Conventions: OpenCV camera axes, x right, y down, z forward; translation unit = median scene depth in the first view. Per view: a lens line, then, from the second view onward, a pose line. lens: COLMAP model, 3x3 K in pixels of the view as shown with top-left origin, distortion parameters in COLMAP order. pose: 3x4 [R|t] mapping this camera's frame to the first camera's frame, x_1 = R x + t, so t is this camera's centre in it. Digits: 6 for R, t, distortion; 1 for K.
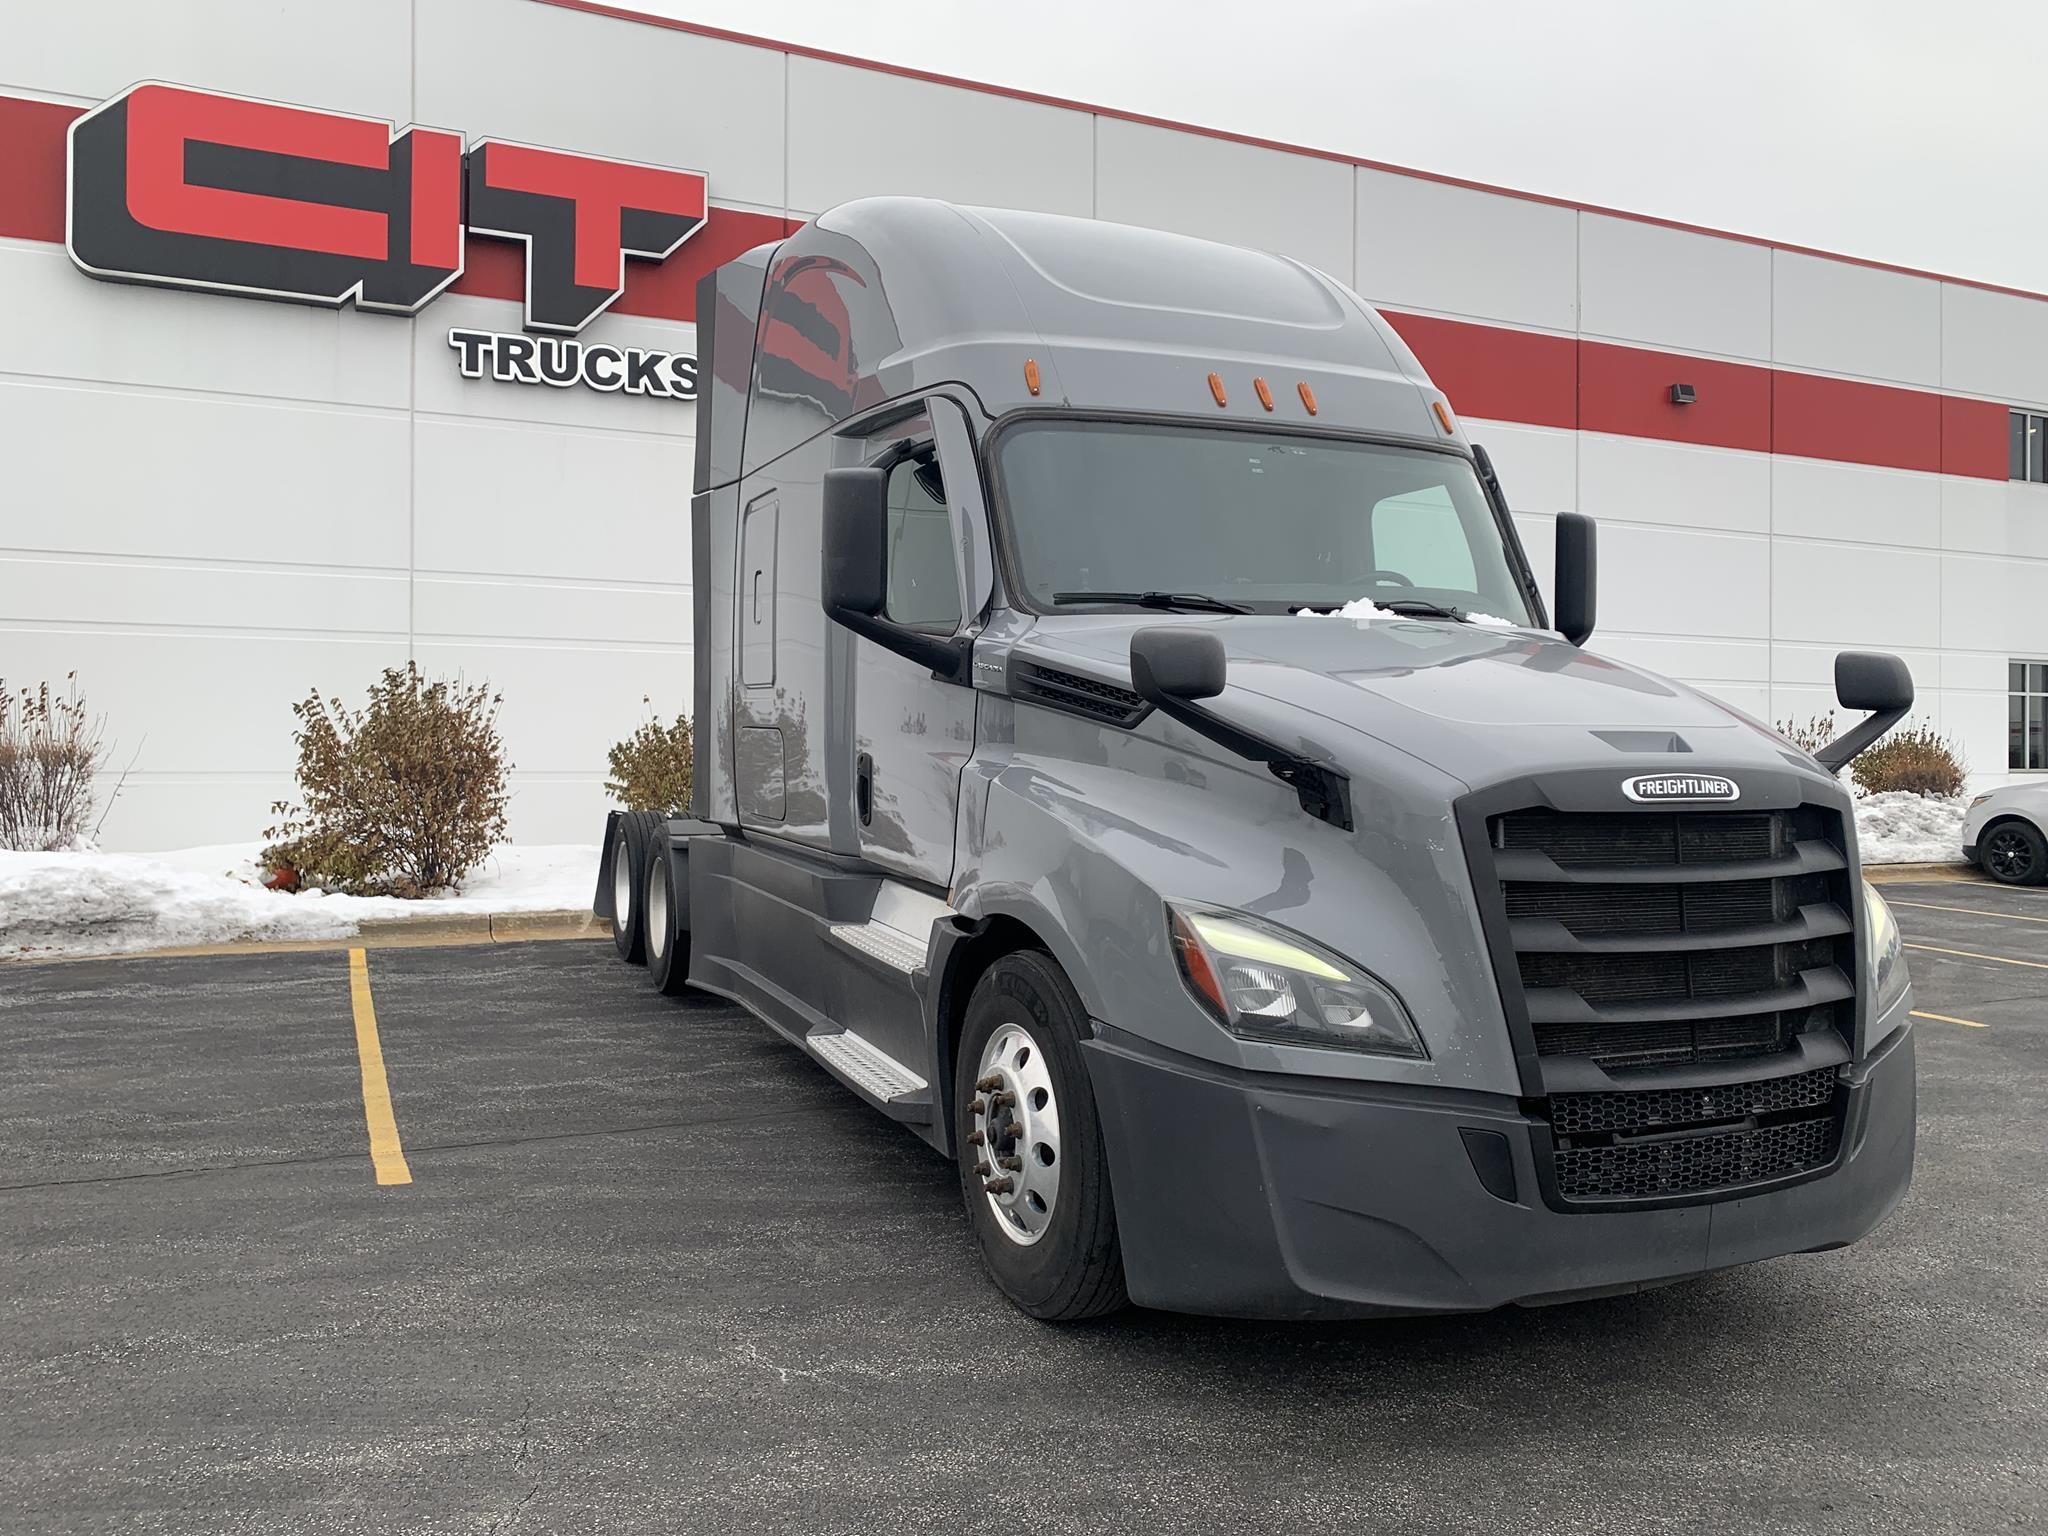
lens RADIAL K [[1567.2, 0, 1024.0], [0, 1567.2, 768.0], [0, 0, 1]] dist [0.016617, -0.002405]
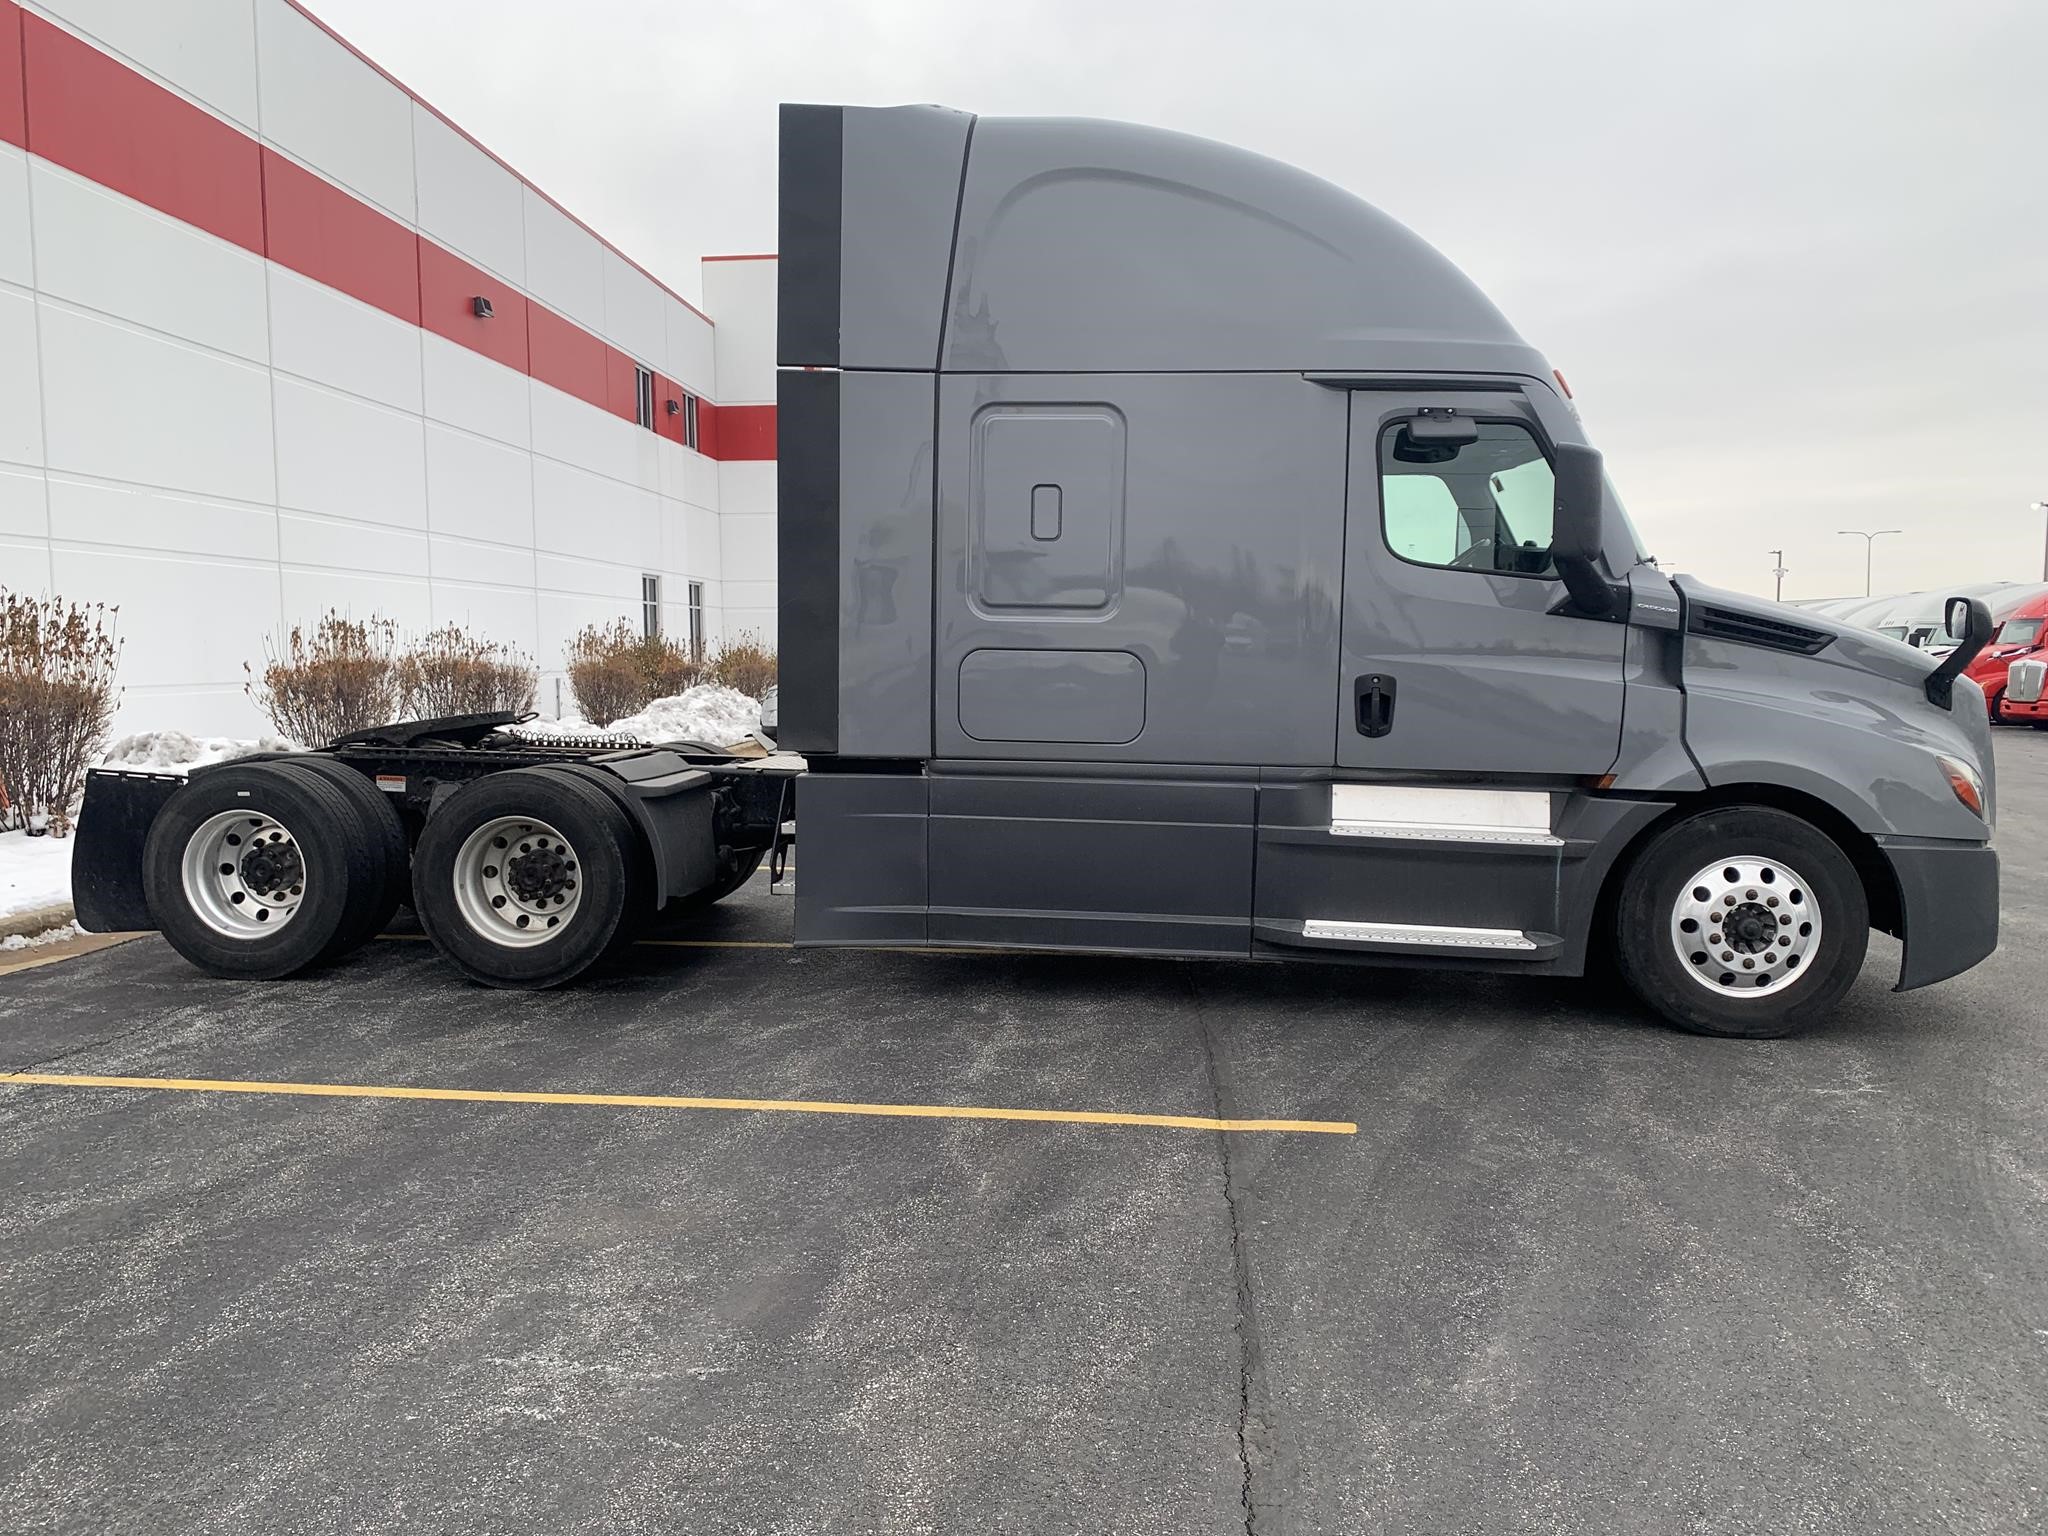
lens RADIAL K [[1634.1, 0, 1024.0], [0, 1634.1, 768.0], [0, 0, 1]] dist [-0.001456, 0.004663]
pose [[0.465806, -0.079670, 0.881293, -1.668188], [0.004424, 0.996136, 0.087714, -0.055748], [-0.884876, -0.036959, 0.464358, 0.884623]]
